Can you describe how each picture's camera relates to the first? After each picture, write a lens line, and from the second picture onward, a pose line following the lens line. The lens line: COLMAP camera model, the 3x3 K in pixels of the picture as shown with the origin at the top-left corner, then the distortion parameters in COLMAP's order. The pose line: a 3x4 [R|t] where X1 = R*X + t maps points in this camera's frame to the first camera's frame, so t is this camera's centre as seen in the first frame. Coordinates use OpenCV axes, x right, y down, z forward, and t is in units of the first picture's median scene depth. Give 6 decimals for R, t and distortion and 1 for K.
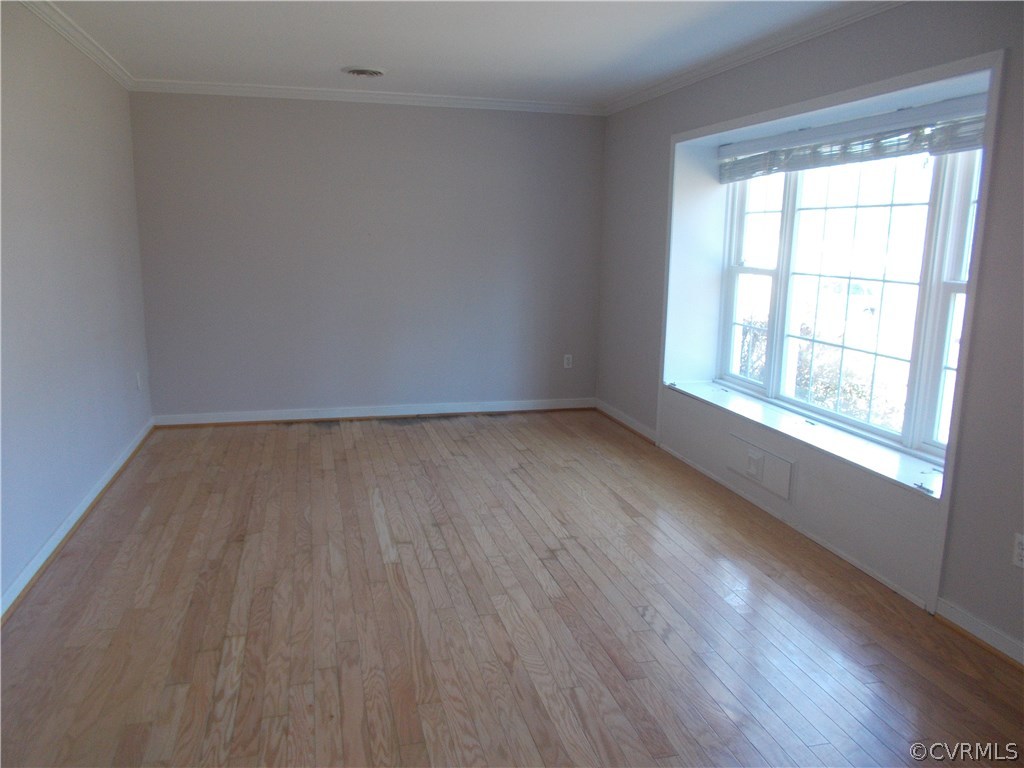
lens RADIAL K [[773.0, 0, 510.0], [0, 773.0, 387.0], [0, 0, 1]] dist [0.015279, 0.001590]
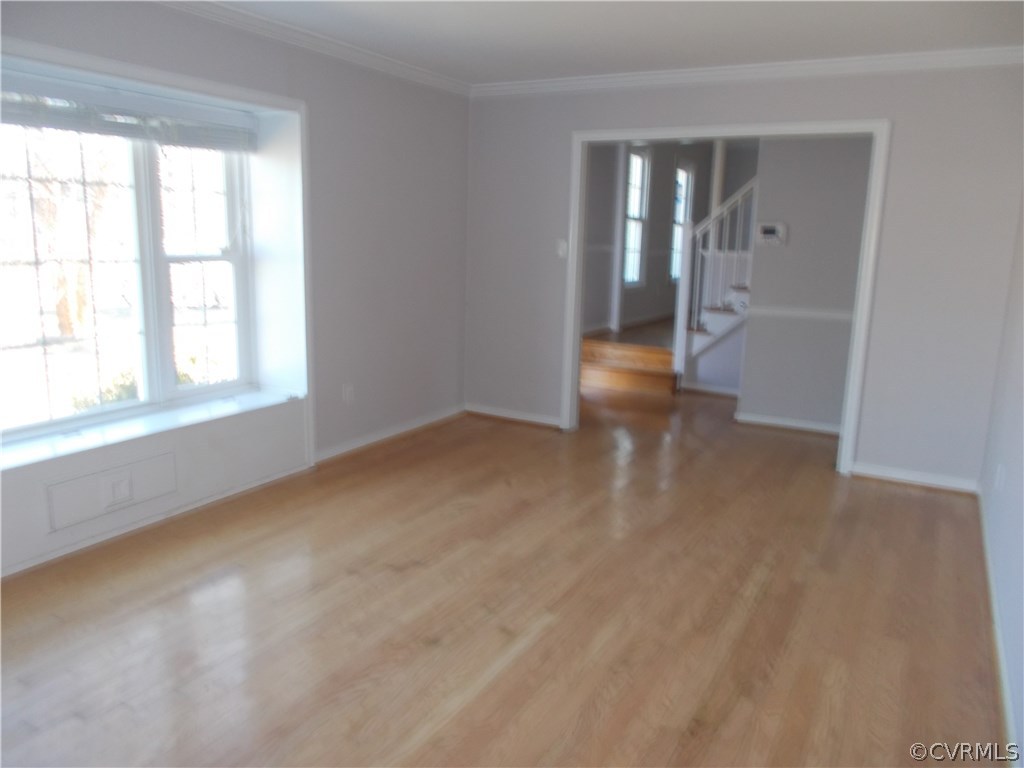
lens RADIAL K [[773.0, 0, 510.5], [0, 773.0, 380.8], [0, 0, 1]] dist [0.015279, 0.001590]
pose [[-0.723537, -0.164329, 0.670440, -0.684352], [0.096857, 0.937473, 0.334309, -0.321170], [-0.683456, 0.306822, -0.662380, 1.599115]]
